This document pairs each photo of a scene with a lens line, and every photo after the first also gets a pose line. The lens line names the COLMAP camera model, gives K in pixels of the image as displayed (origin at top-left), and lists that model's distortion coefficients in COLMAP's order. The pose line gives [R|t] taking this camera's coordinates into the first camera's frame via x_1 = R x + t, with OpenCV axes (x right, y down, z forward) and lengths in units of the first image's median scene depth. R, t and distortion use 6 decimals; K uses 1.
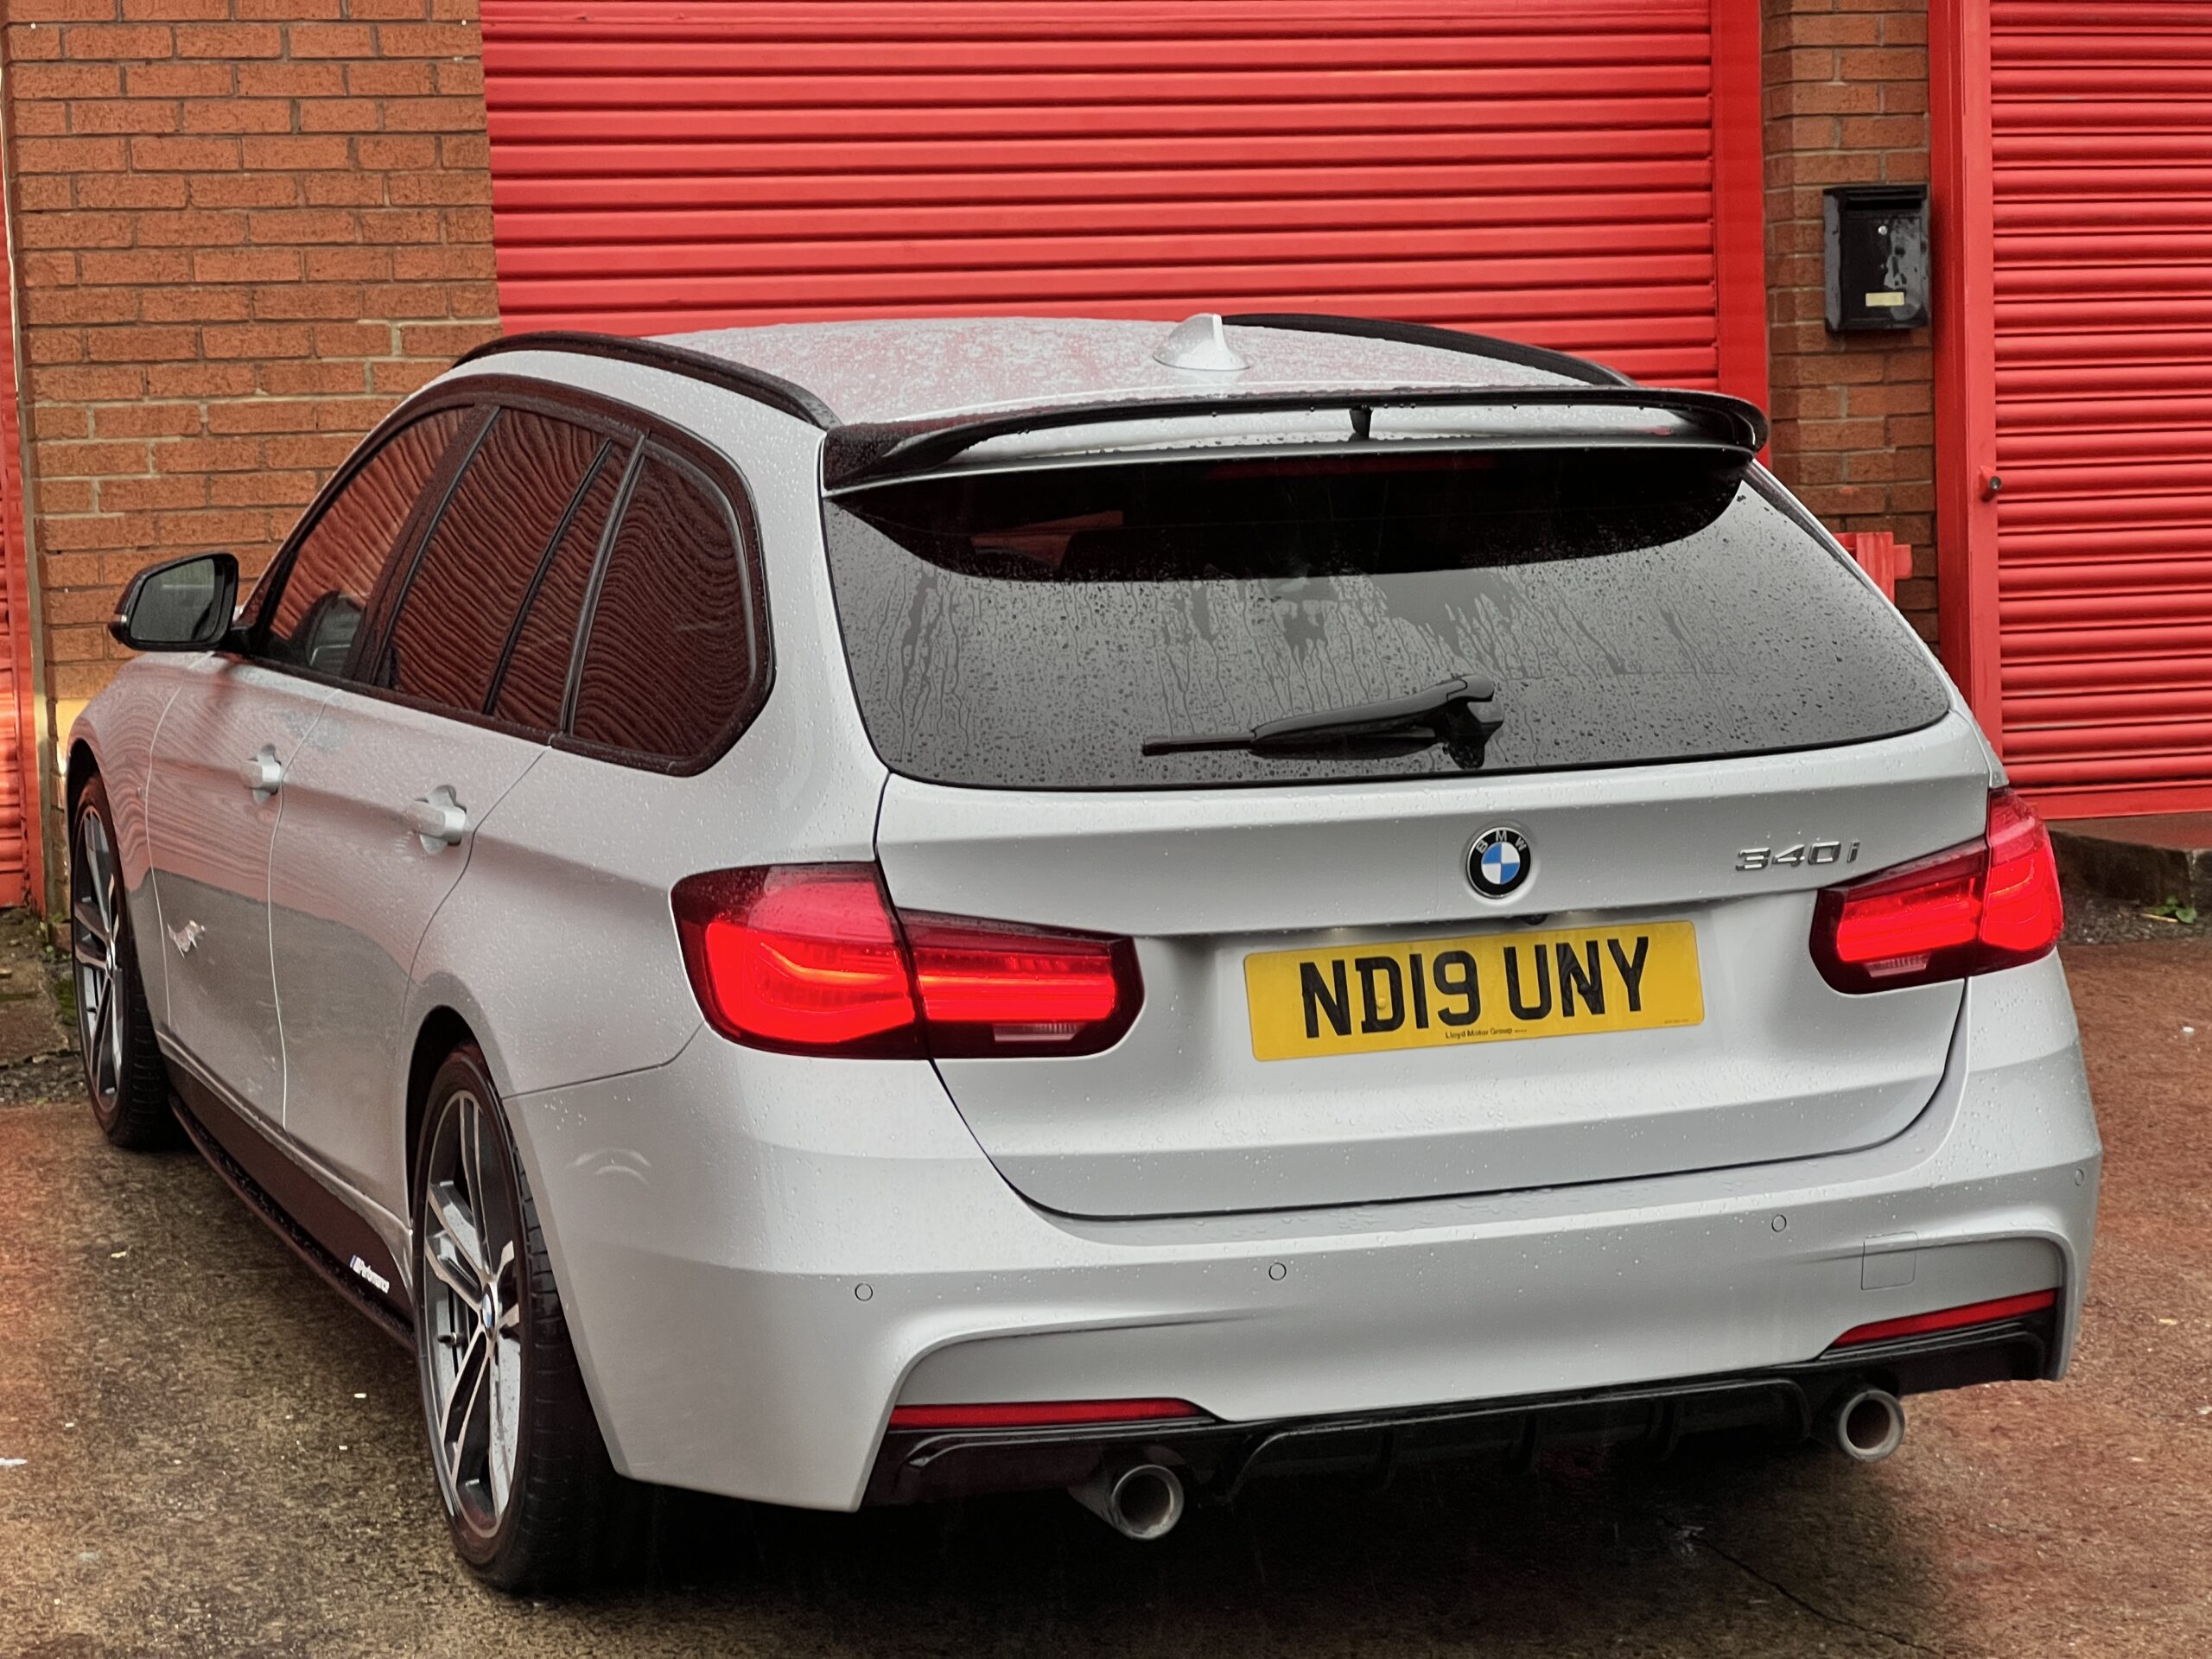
lens RADIAL K [[4711.9, 0, 1106.0], [0, 4711.9, 829.5], [0, 0, 1]] dist [0.532308, -3.296424]
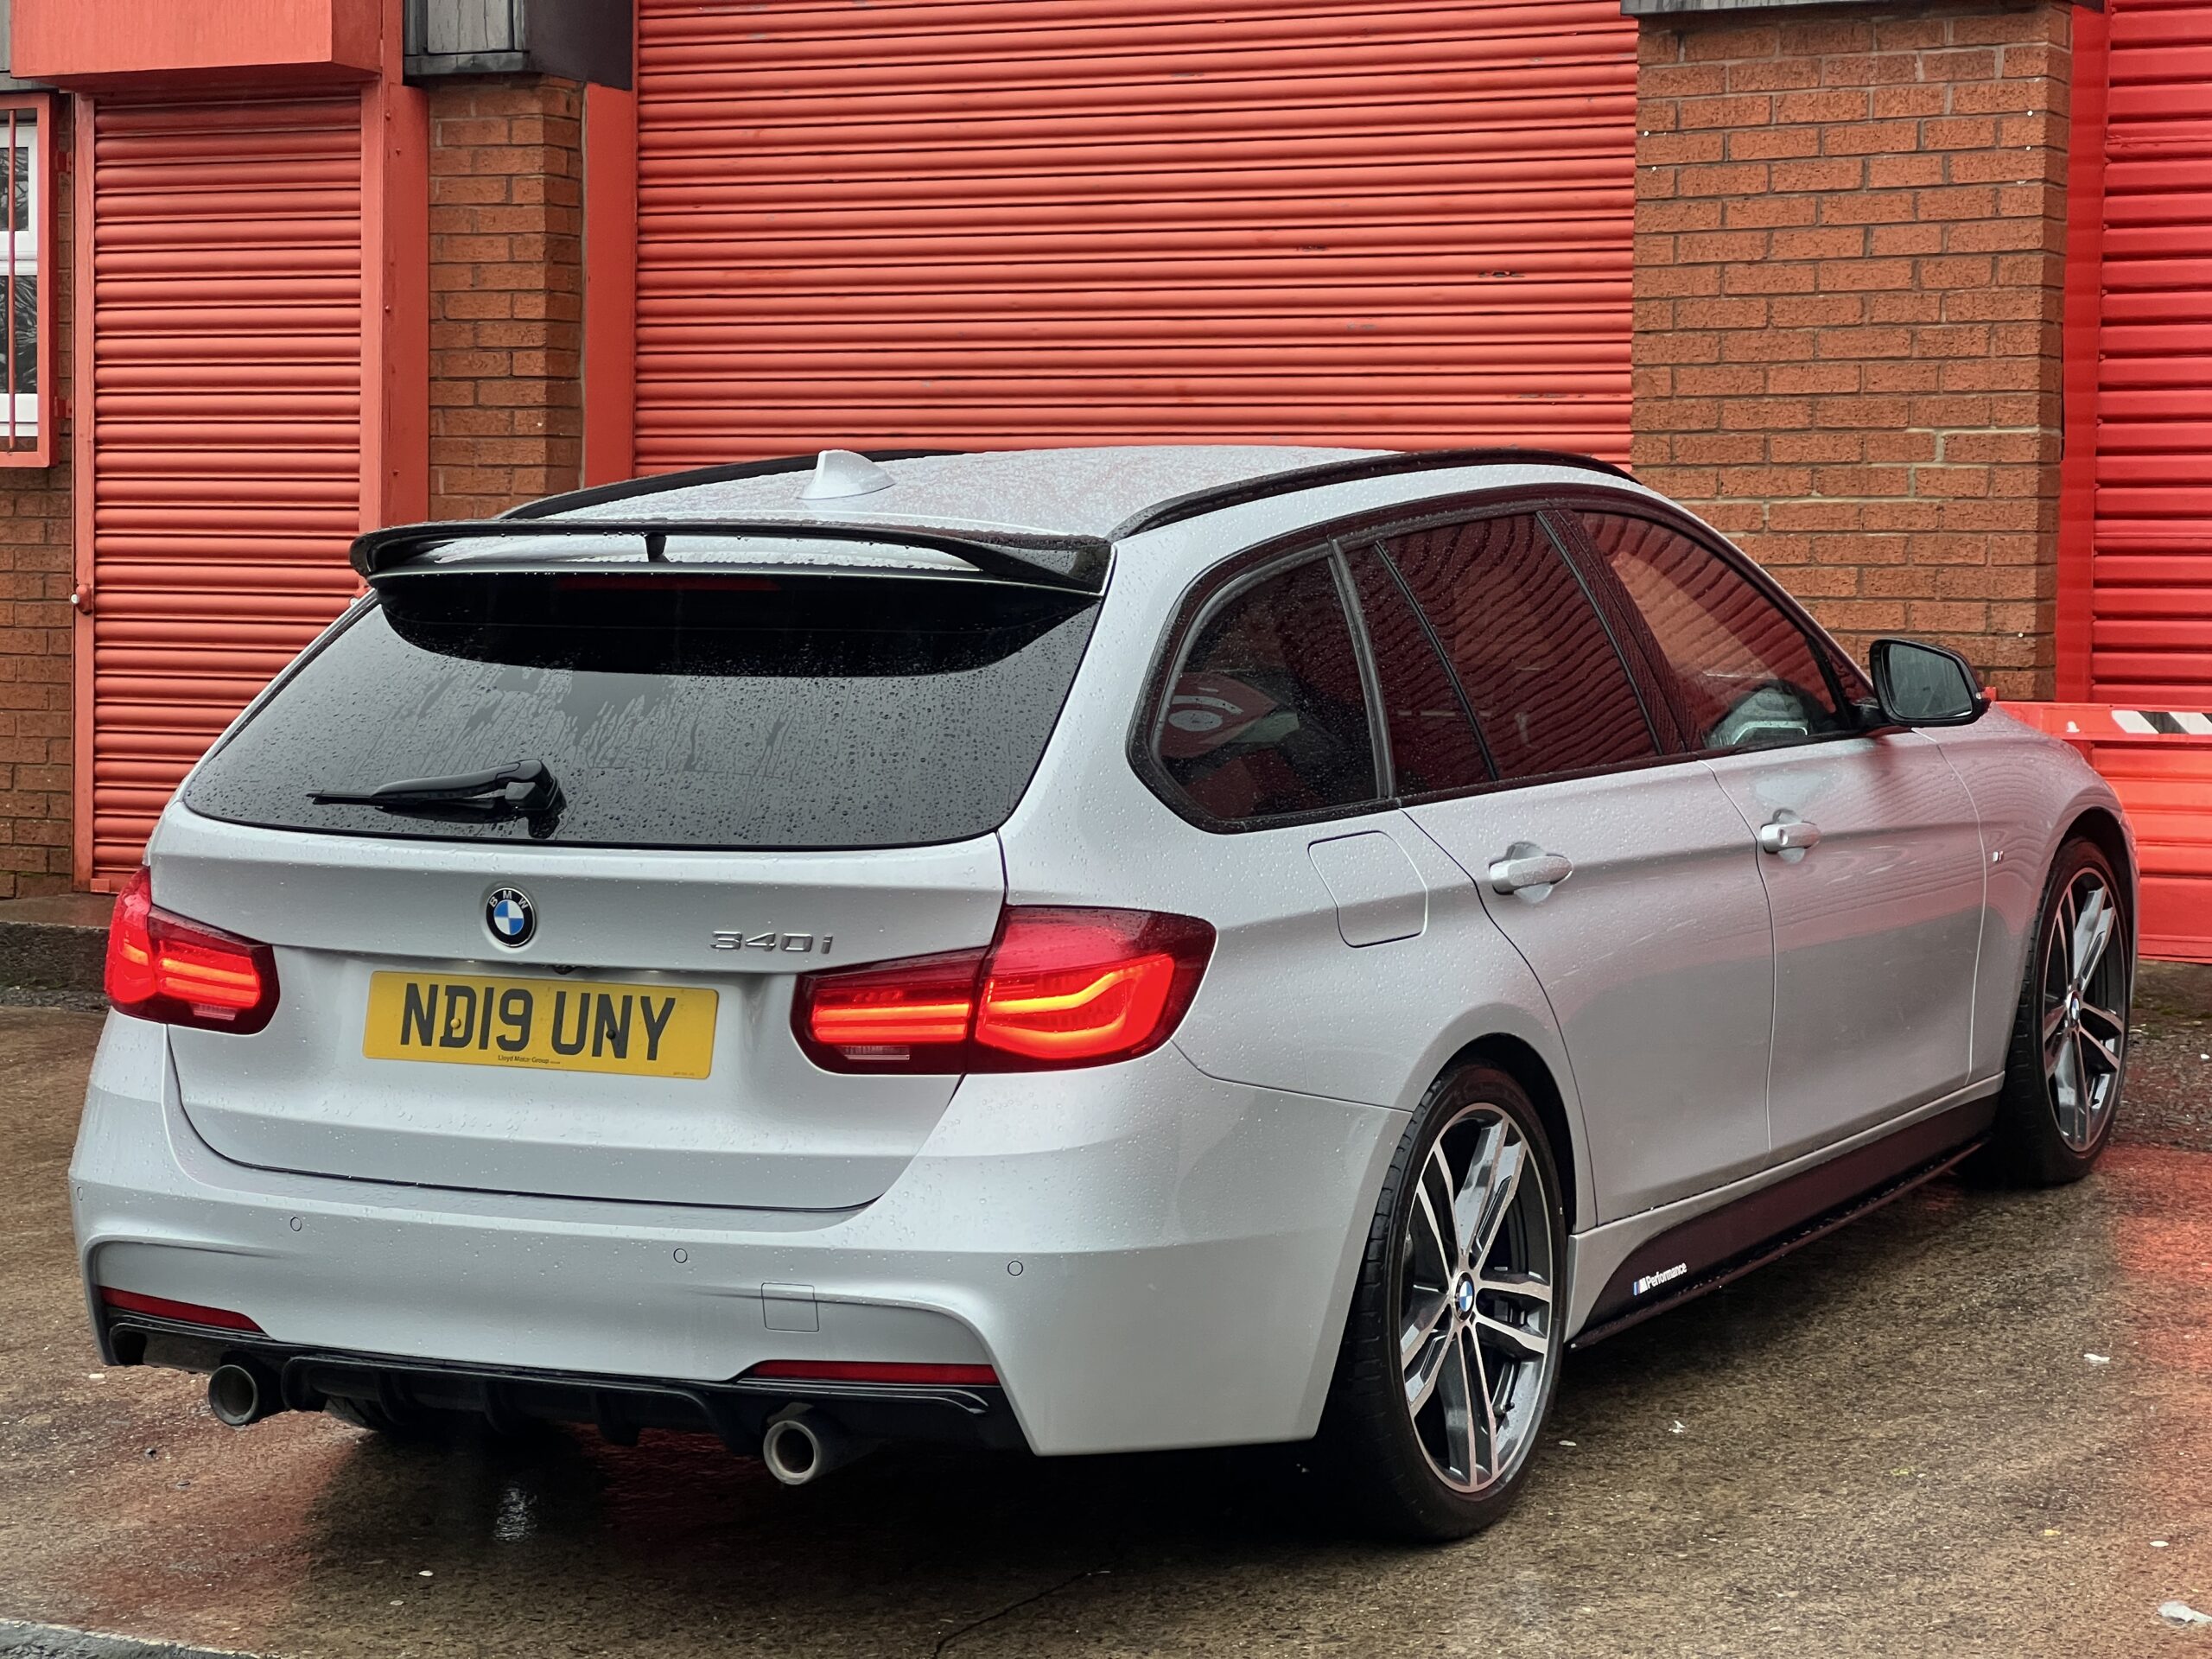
lens RADIAL K [[4748.1, 0, 1134.1], [0, 4748.1, 833.2], [0, 0, 1]] dist [0.431287, -2.219311]
pose [[0.665225, 0.083209, -0.741992, 0.545227], [-0.091818, 0.995345, 0.029302, -0.032189], [0.740976, 0.048636, 0.669768, 0.154494]]
